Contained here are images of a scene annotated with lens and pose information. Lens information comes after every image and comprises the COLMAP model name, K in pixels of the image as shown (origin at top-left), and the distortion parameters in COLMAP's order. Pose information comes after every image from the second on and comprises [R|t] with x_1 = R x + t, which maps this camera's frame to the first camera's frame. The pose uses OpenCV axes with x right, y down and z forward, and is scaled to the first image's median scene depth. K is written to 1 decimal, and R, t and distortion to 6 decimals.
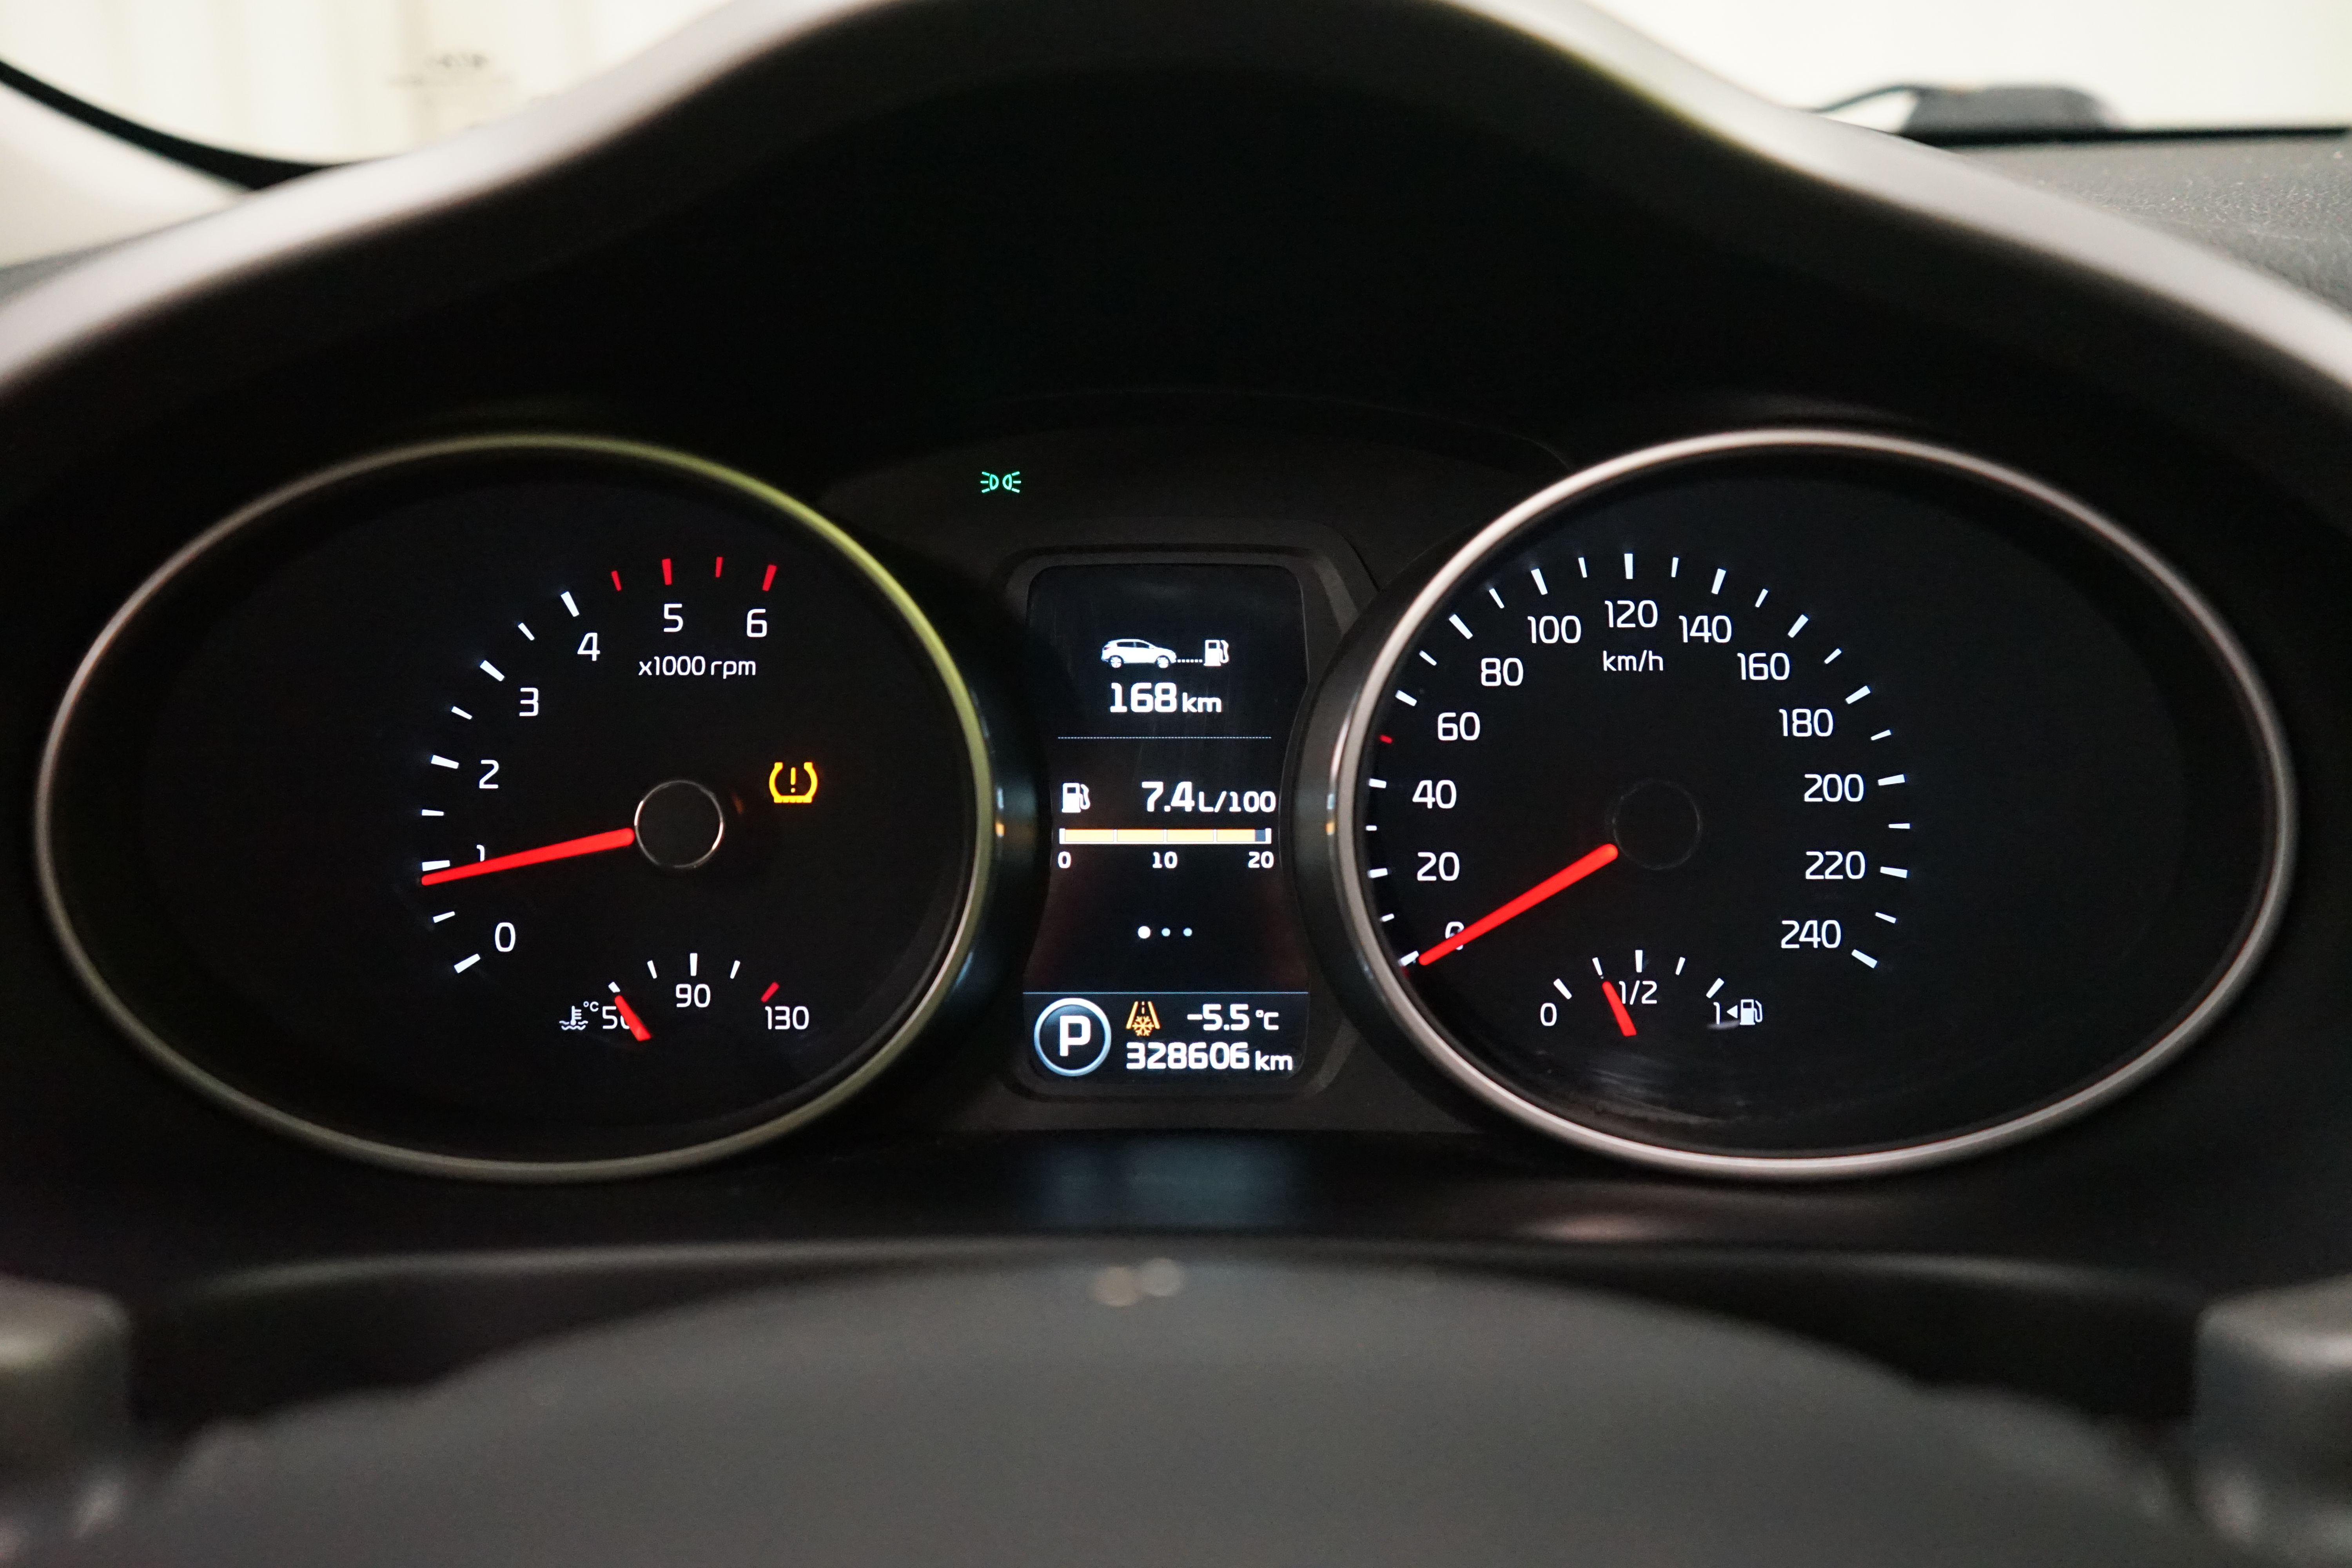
lens RADIAL K [[1886.1, 0, 1178.1], [0, 1886.1, 776.4], [0, 0, 1]] dist [-0.013052, 0.020159]
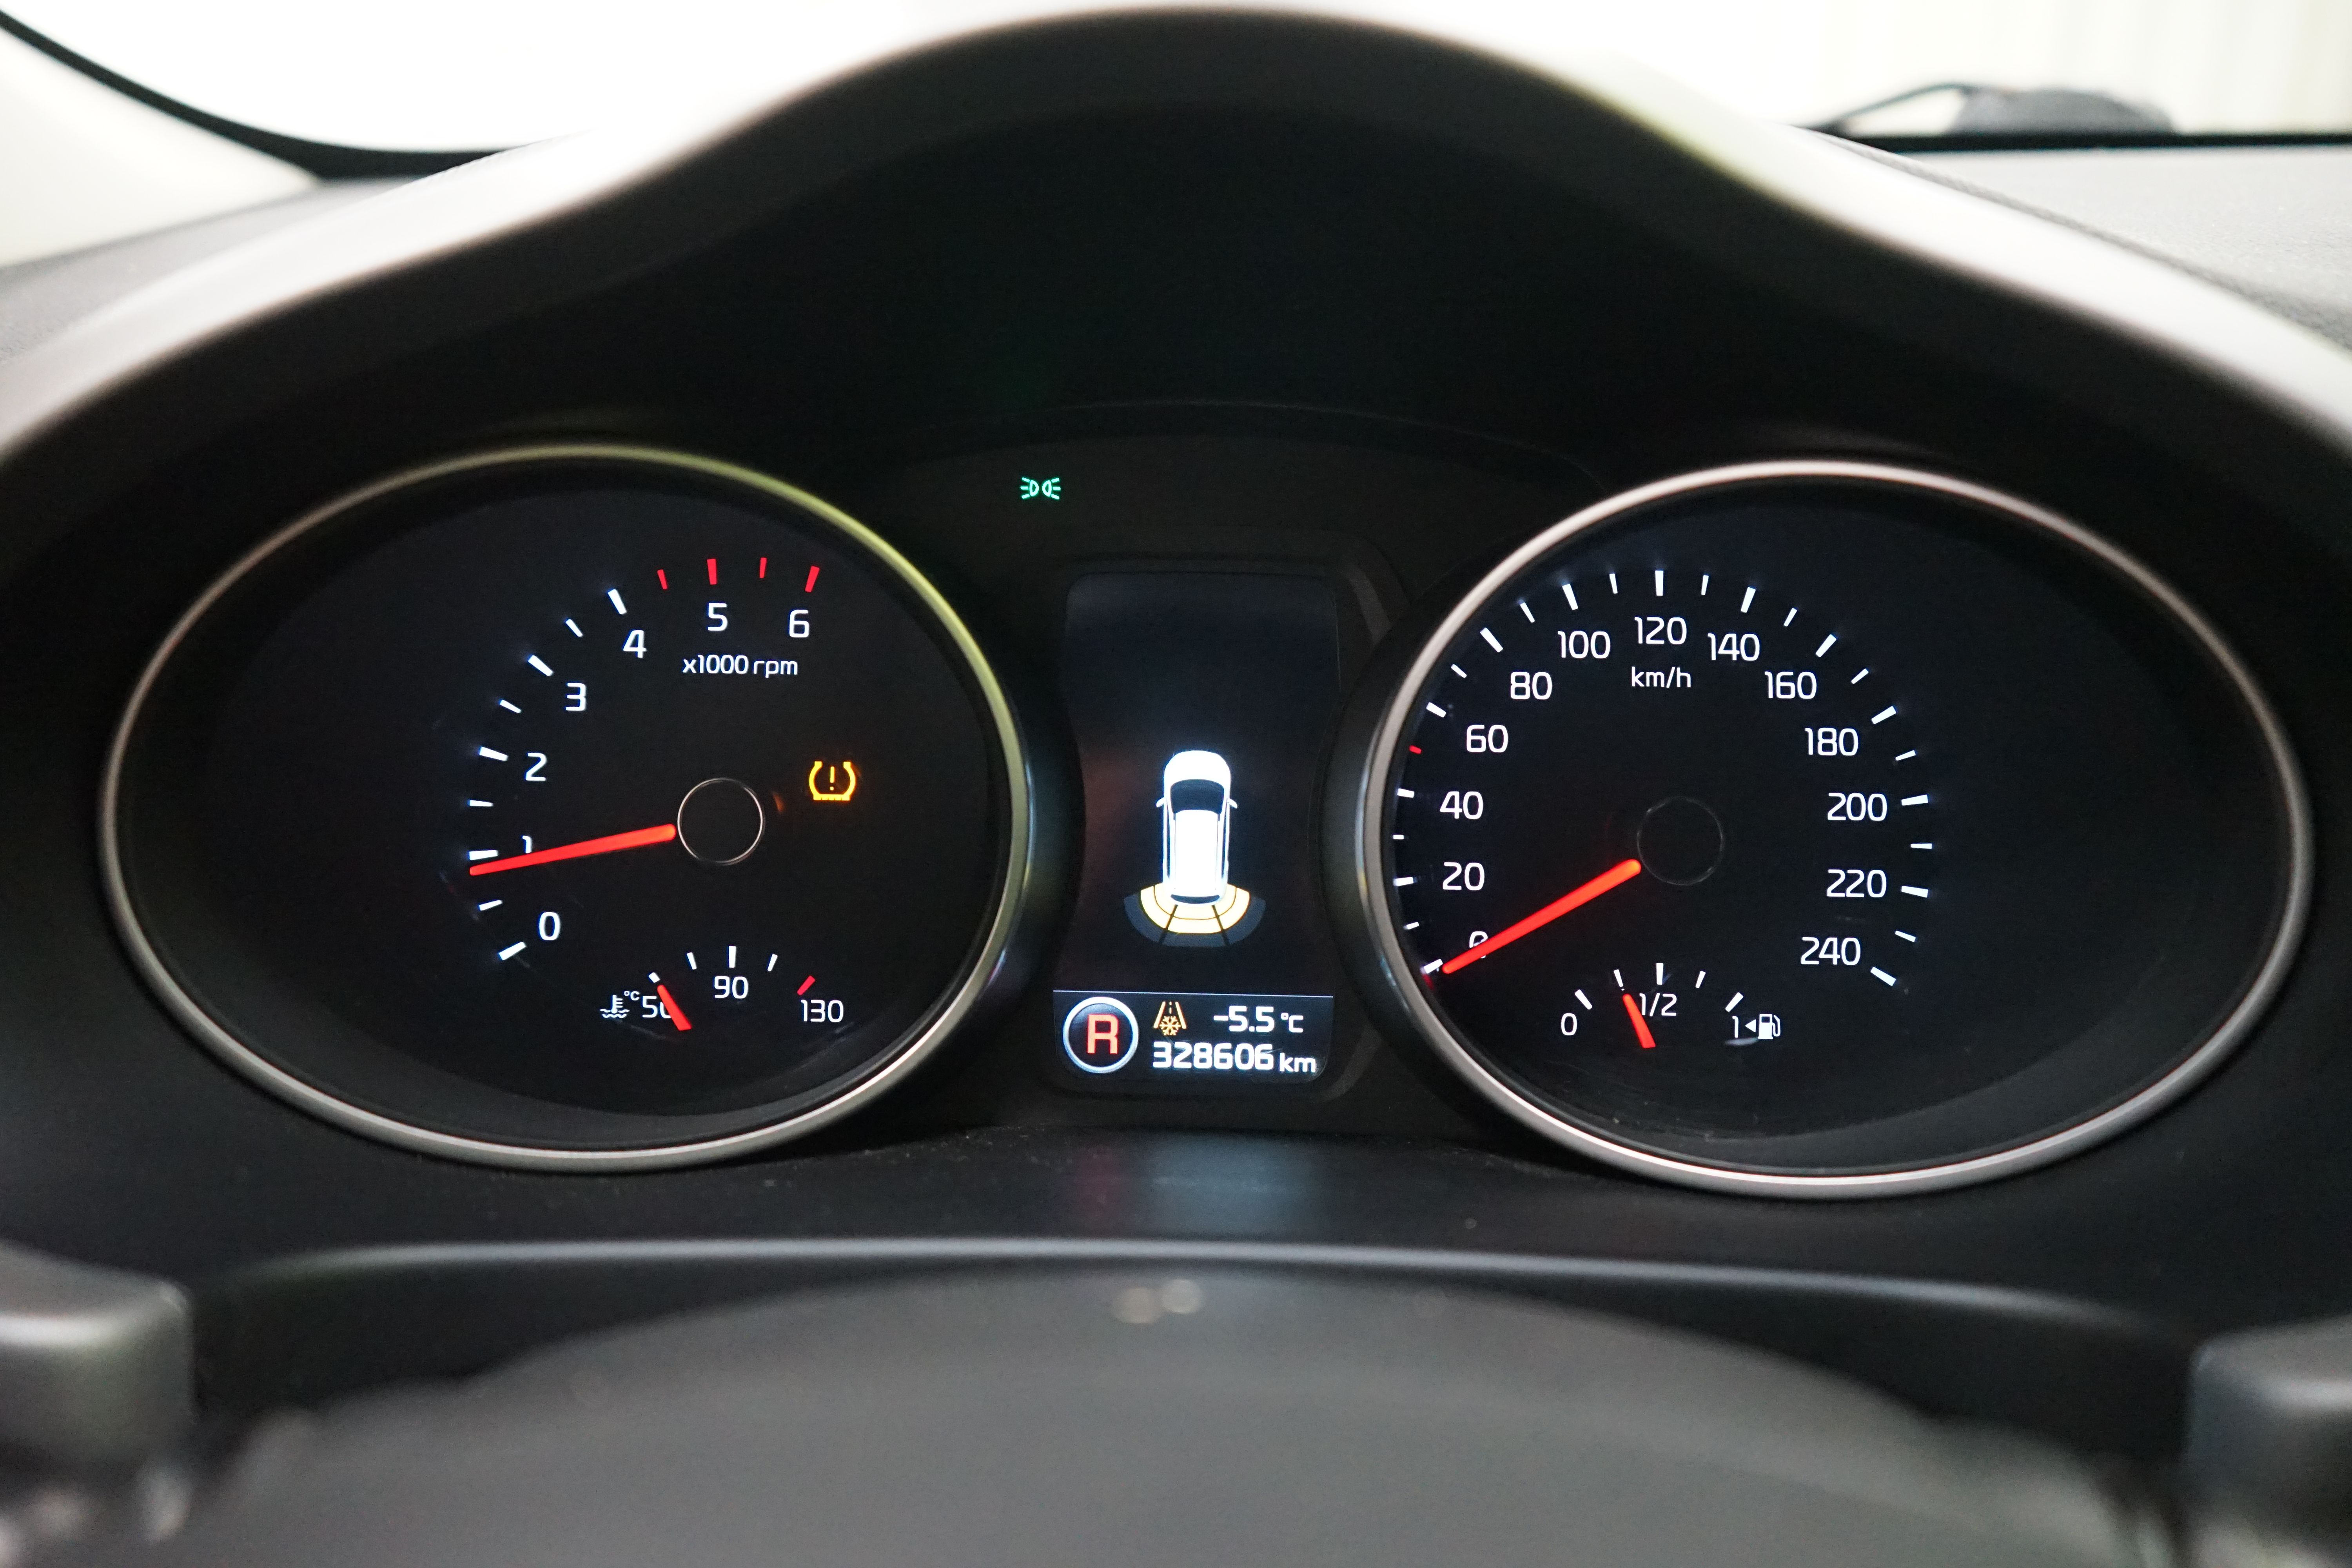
lens RADIAL K [[1886.1, 0, 1176.8], [0, 1886.1, 779.0], [0, 0, 1]] dist [-0.013052, 0.020159]
pose [[0.999652, 0.020168, -0.017006, -0.000255], [-0.019857, 0.999636, 0.018251, -0.020135], [0.017367, -0.017907, 0.999689, -0.017109]]
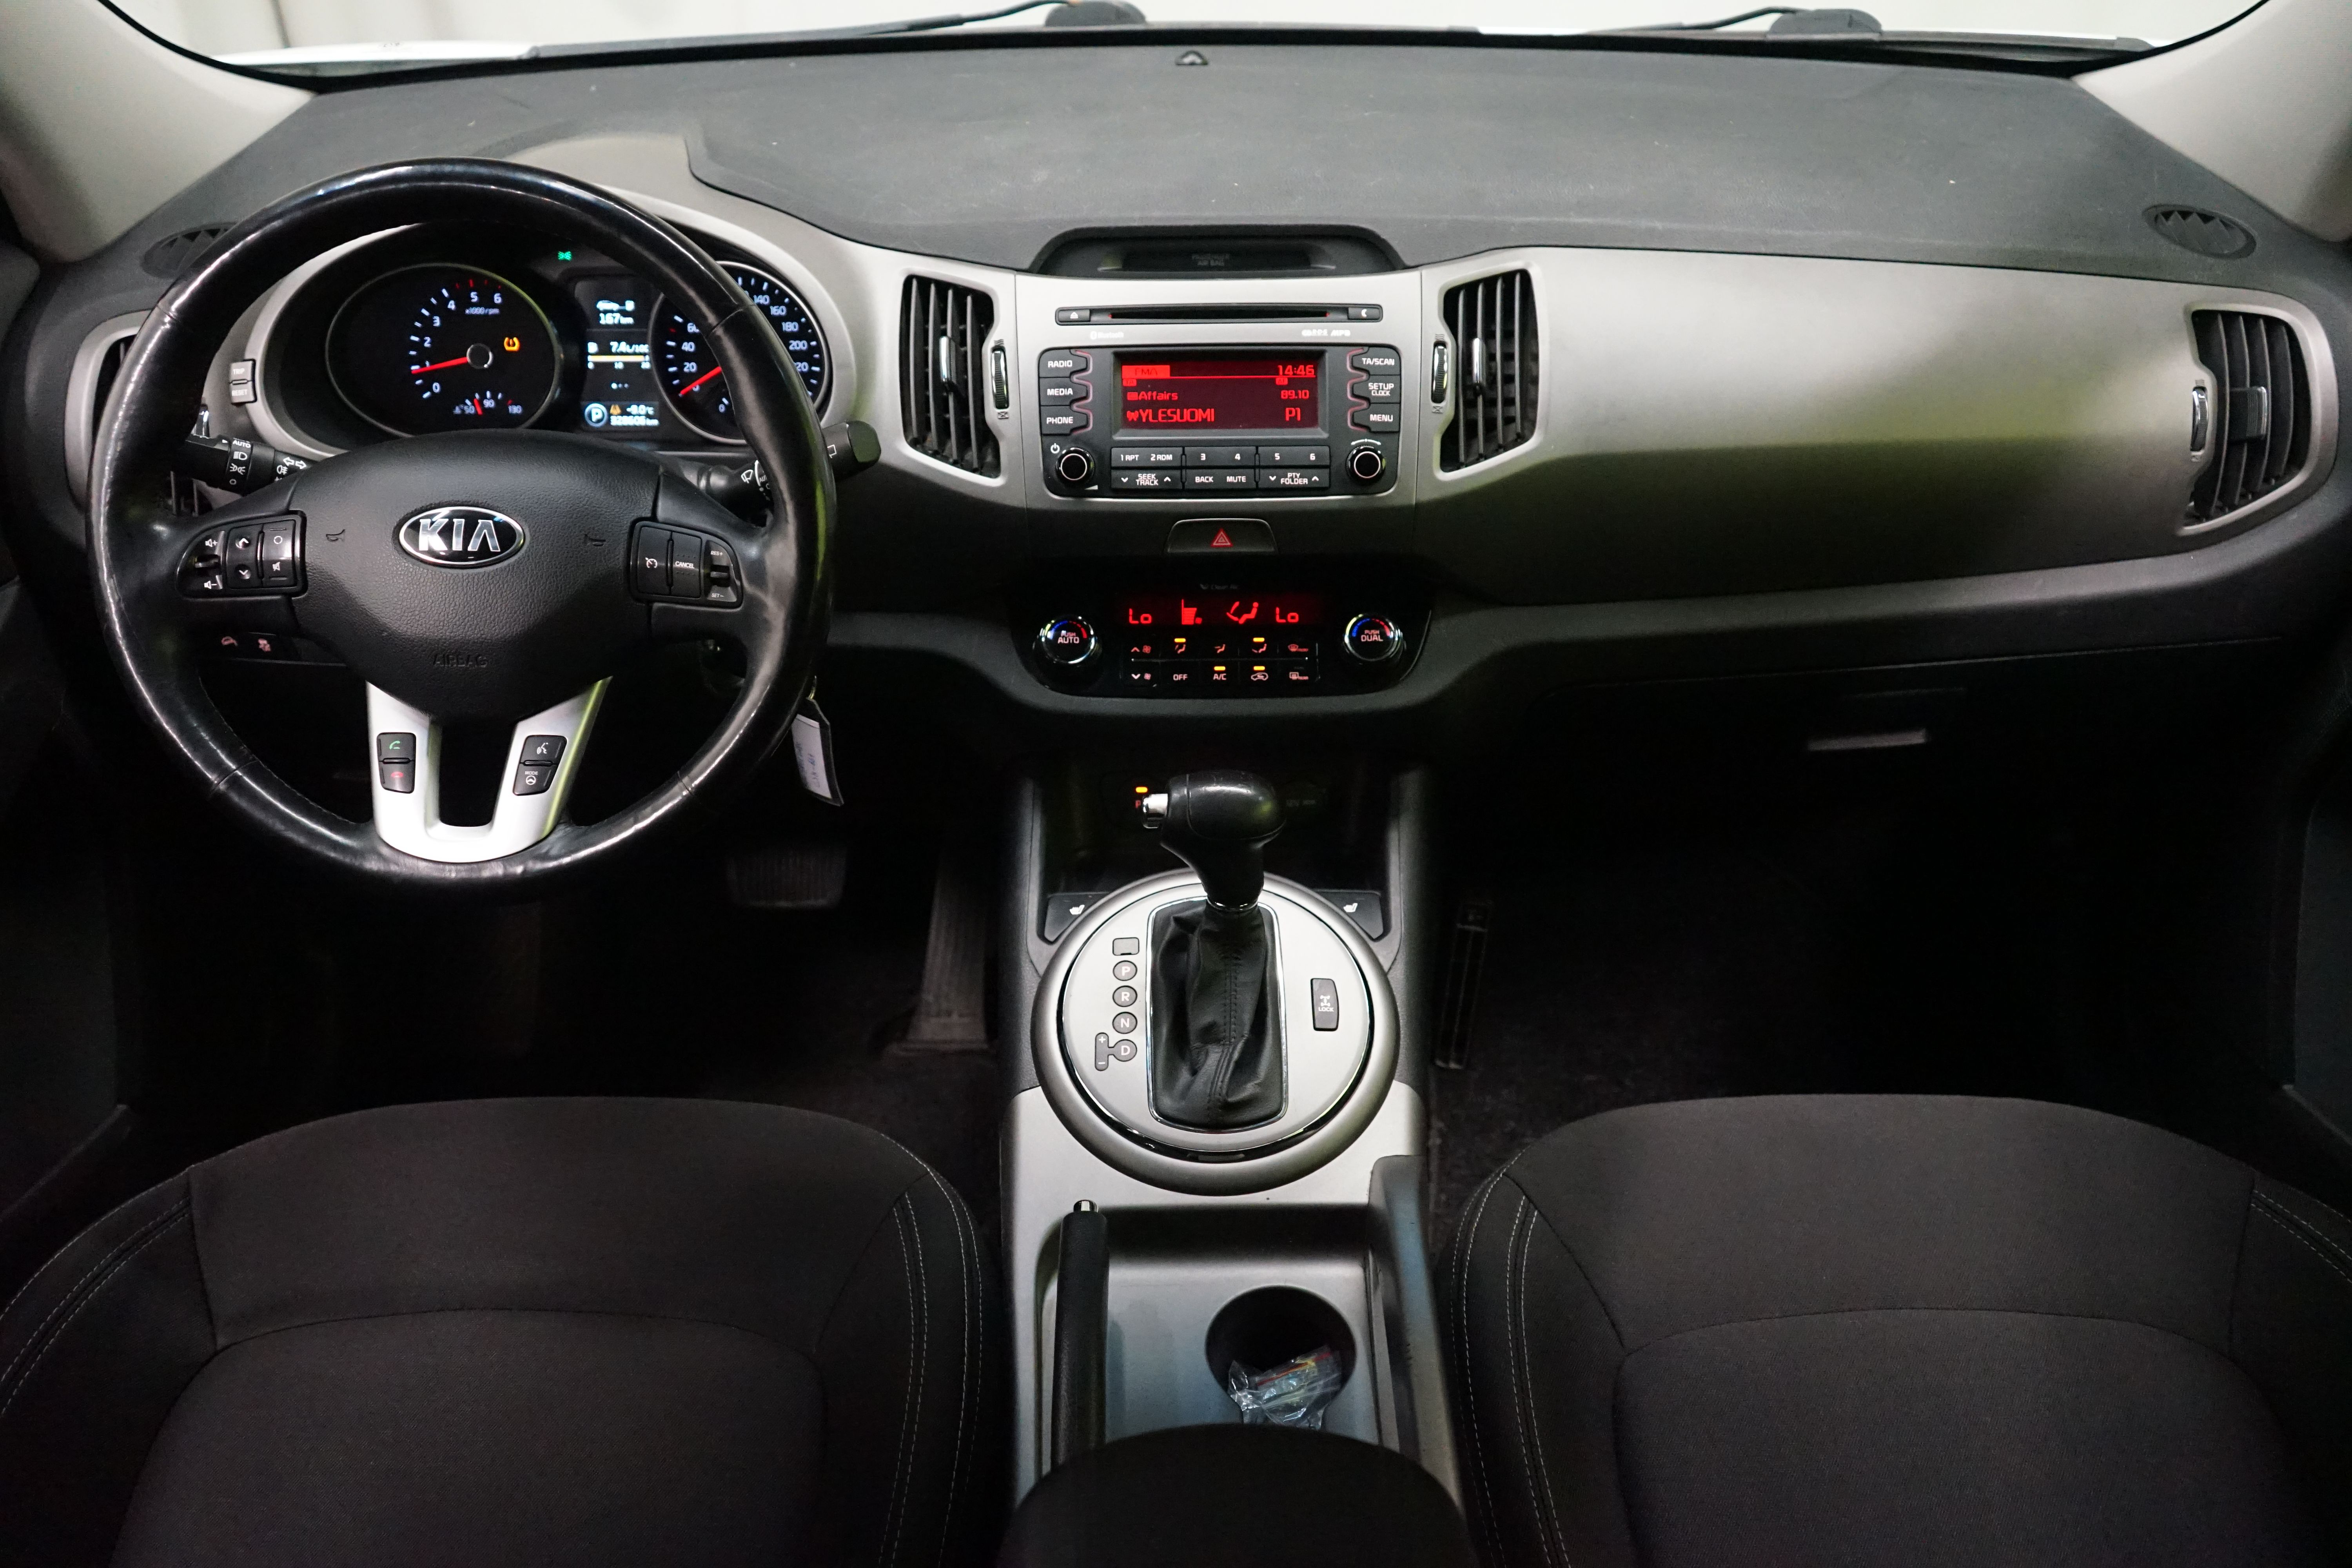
lens RADIAL K [[1886.1, 0, 1173.1], [0, 1886.1, 792.9], [0, 0, 1]] dist [-0.013052, 0.020159]
pose [[0.999999, 0.000226, -0.001028, 1.074531], [0.000057, 0.963546, 0.267544, -0.133749], [0.001051, -0.267544, 0.963545, -2.725474]]
